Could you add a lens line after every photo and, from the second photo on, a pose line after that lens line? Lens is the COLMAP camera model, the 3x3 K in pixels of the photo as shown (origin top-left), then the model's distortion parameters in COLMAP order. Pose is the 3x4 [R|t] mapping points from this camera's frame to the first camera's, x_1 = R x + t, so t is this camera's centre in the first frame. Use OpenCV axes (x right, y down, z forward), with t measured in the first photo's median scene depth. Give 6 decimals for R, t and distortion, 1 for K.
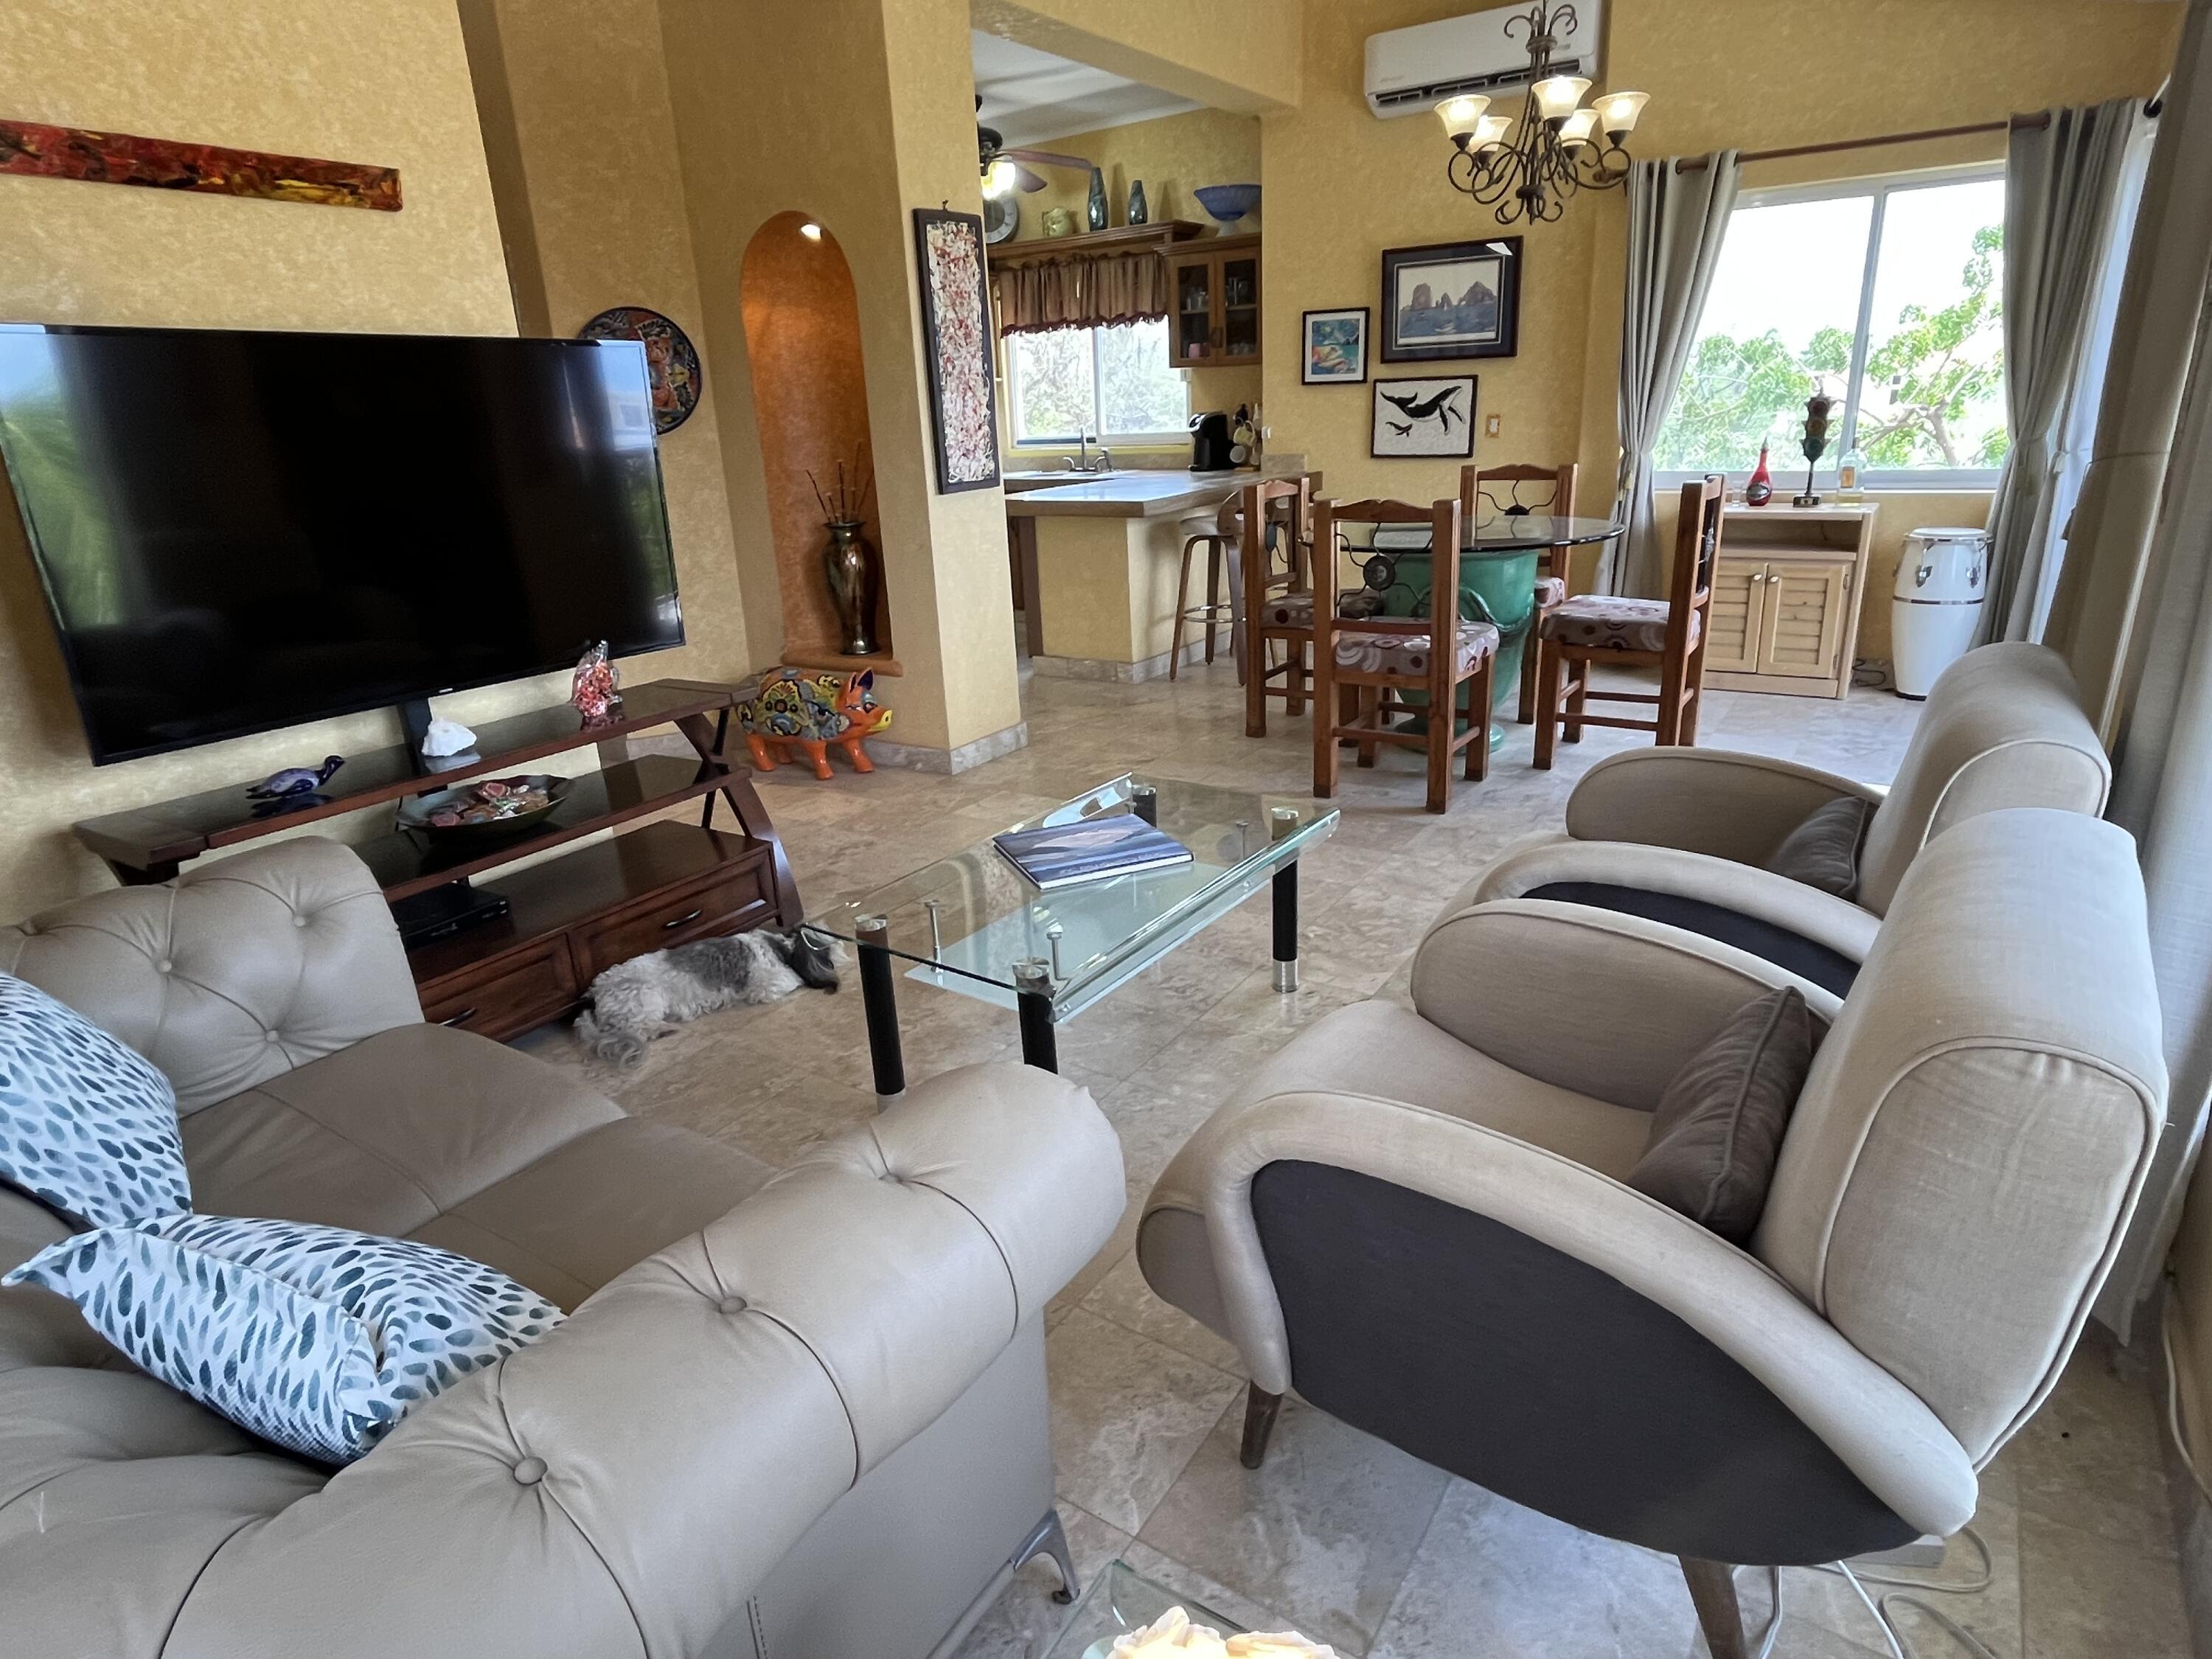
lens RADIAL K [[1228.8, 0, 1102.8], [0, 1228.8, 826.4], [0, 0, 1]] dist [-0.002110, -0.000455]
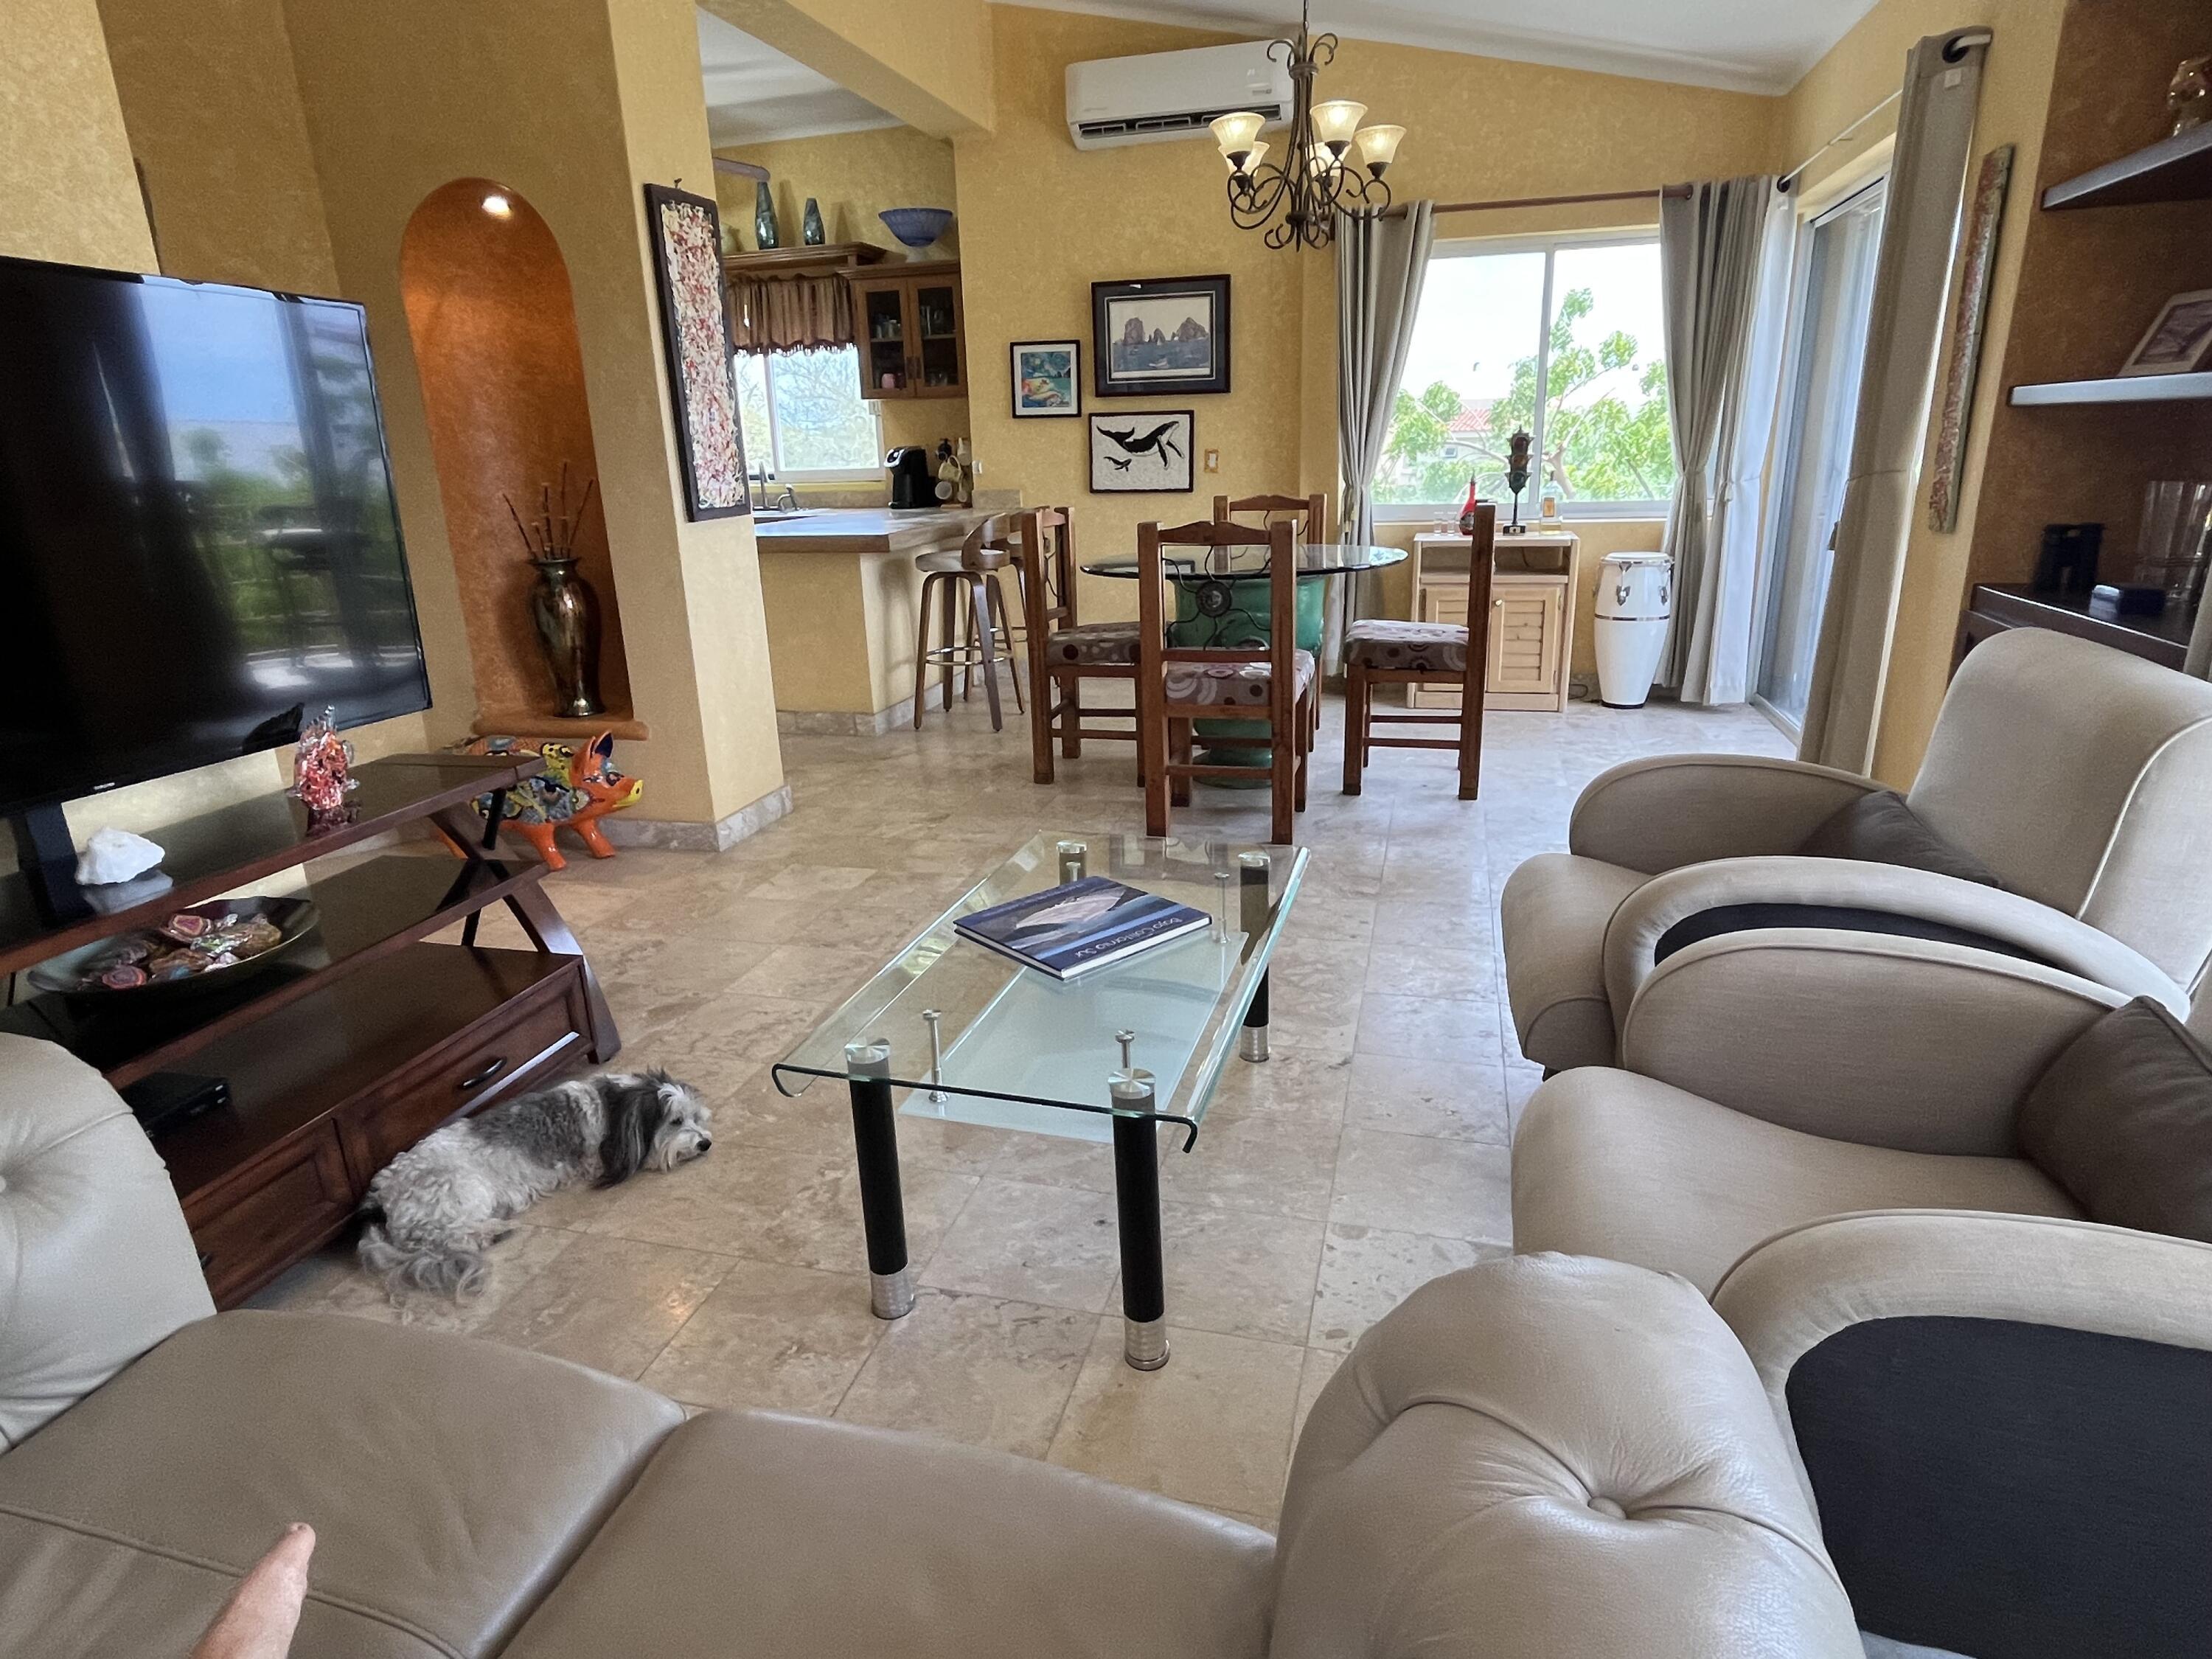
lens RADIAL K [[1228.8, 0, 1098.0], [0, 1228.8, 827.7], [0, 0, 1]] dist [-0.002110, -0.000455]
pose [[0.948668, -0.078859, 0.306284, -0.127468], [0.091235, 0.995483, -0.026281, -0.011517], [-0.302828, 0.052876, 0.951577, 0.109006]]
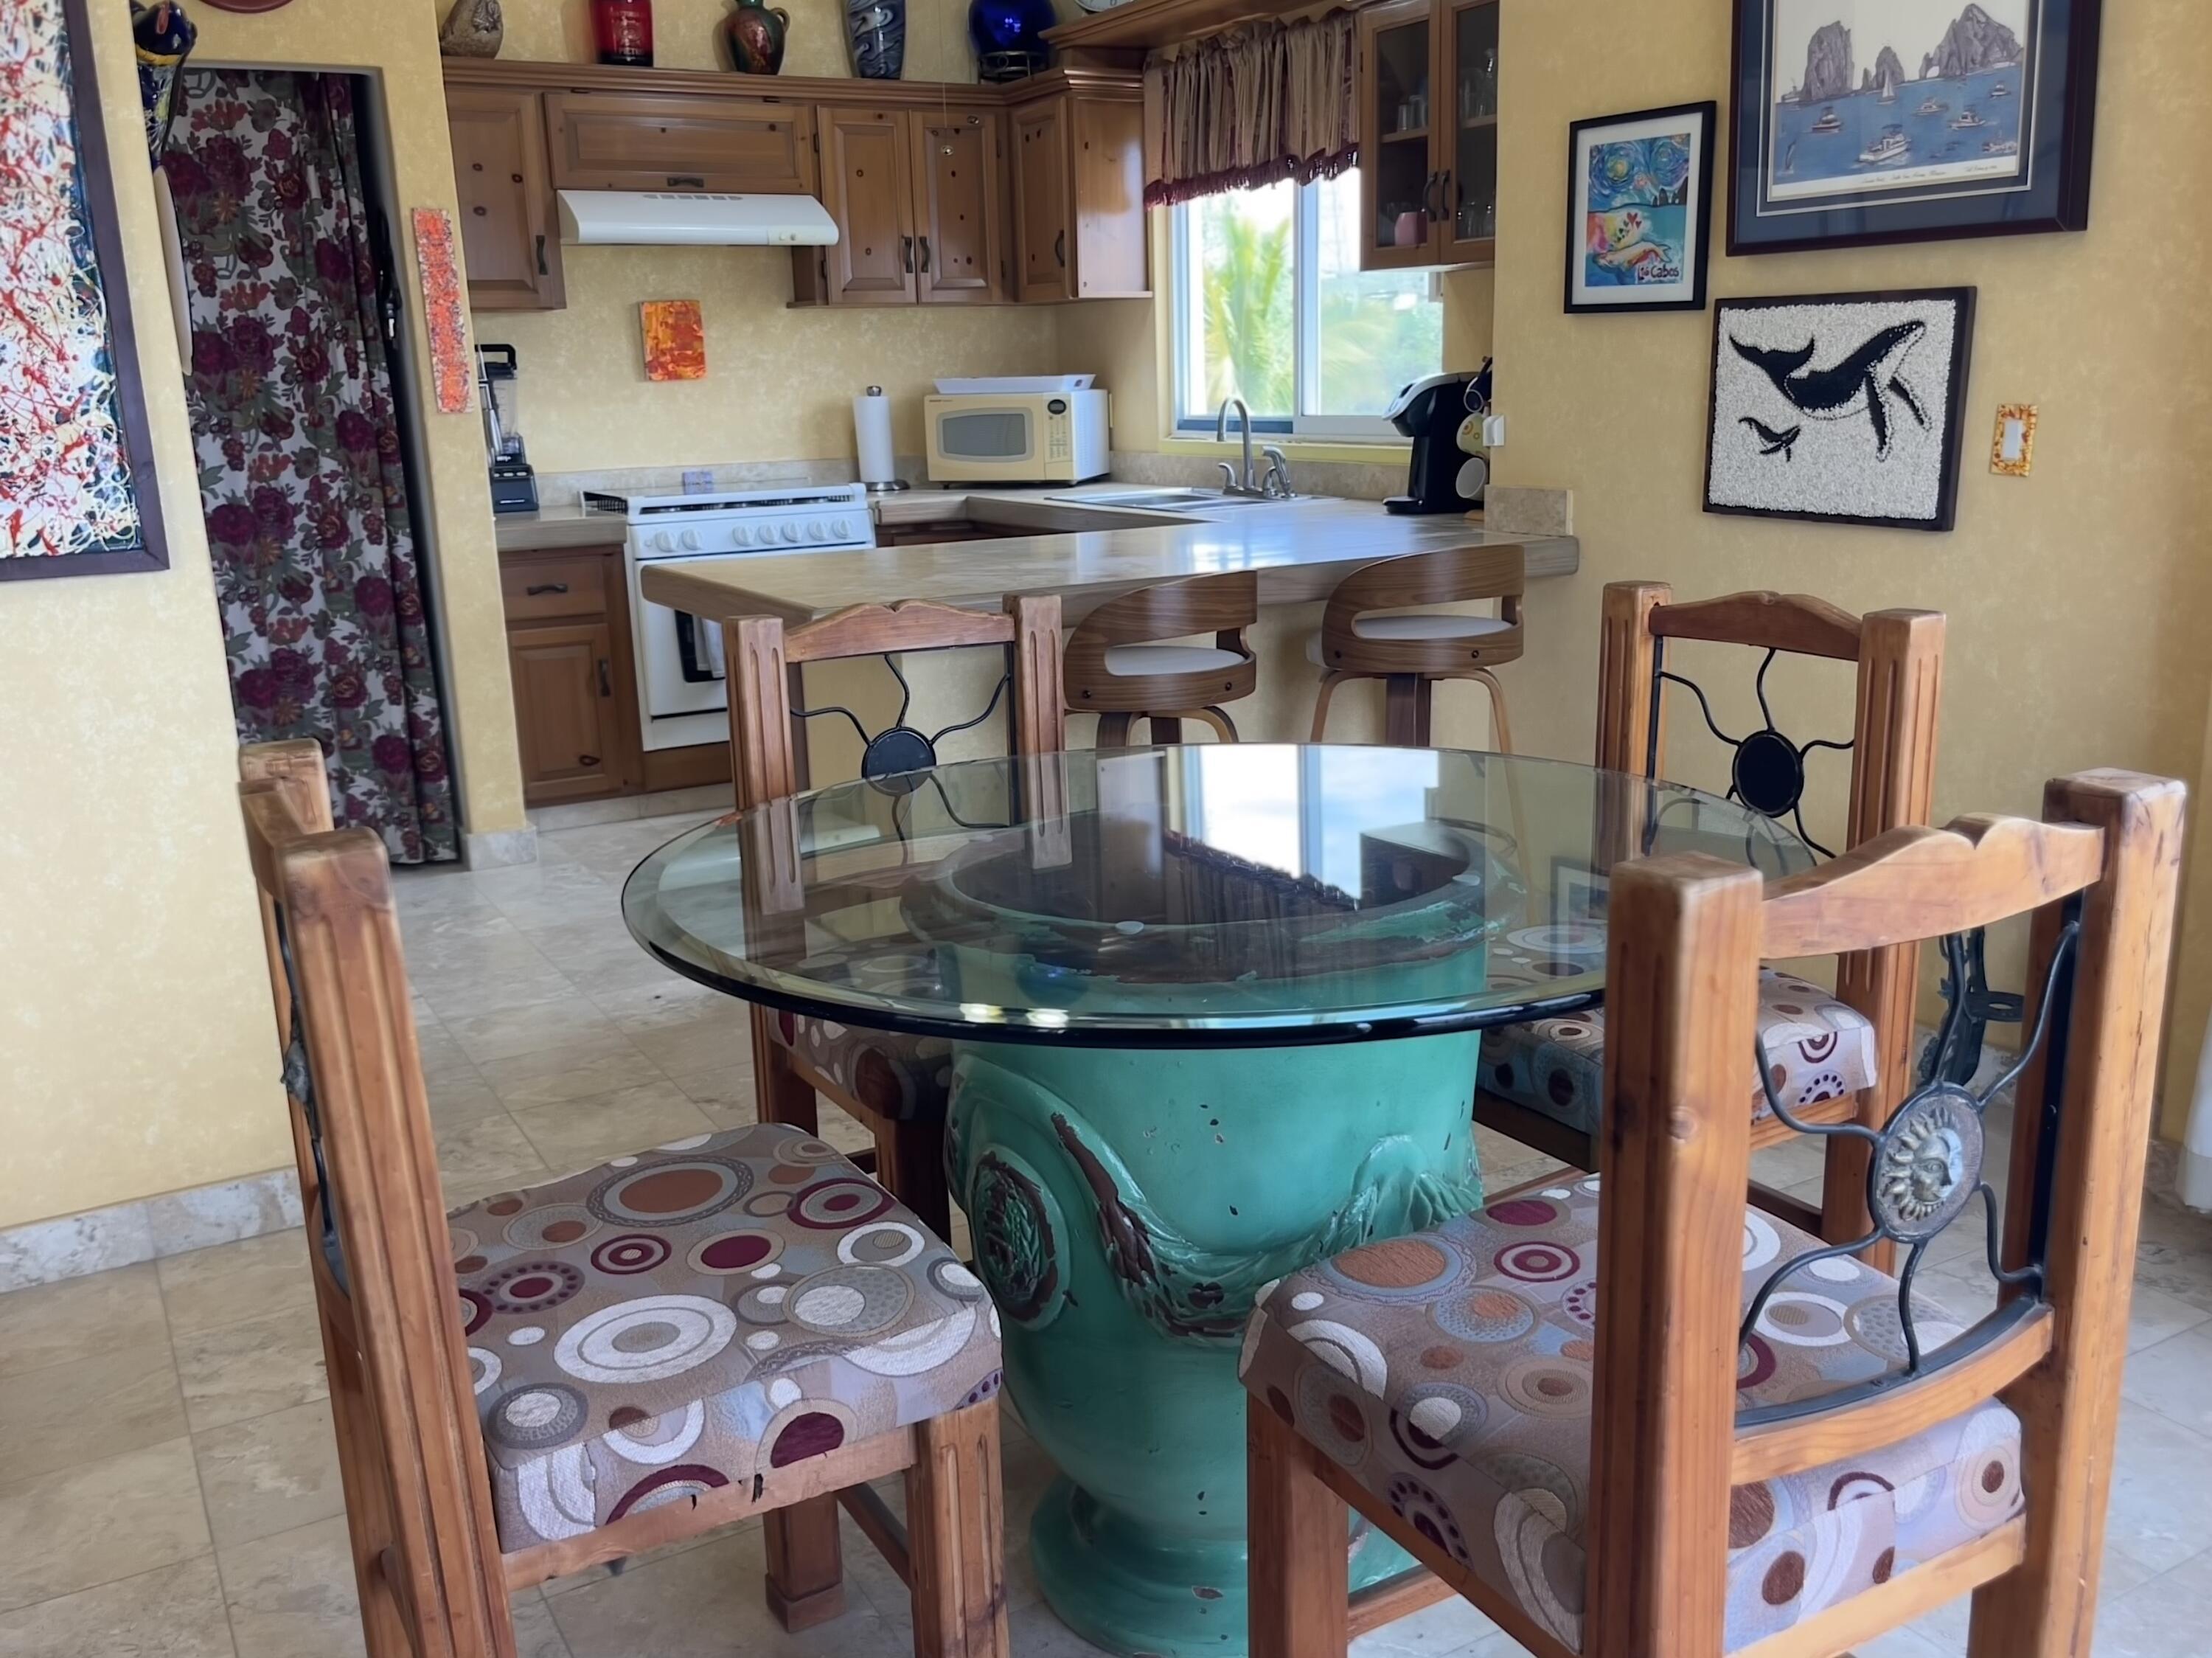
lens RADIAL K [[1947.0, 0, 1110.6], [0, 1947.0, 833.9], [0, 0, 1]] dist [0.037773, -0.027714]
pose [[0.895489, 0.123858, -0.427503, 0.423262], [-0.156371, 0.986820, -0.041644, -0.206021], [0.416711, 0.104141, 0.903054, 0.554812]]
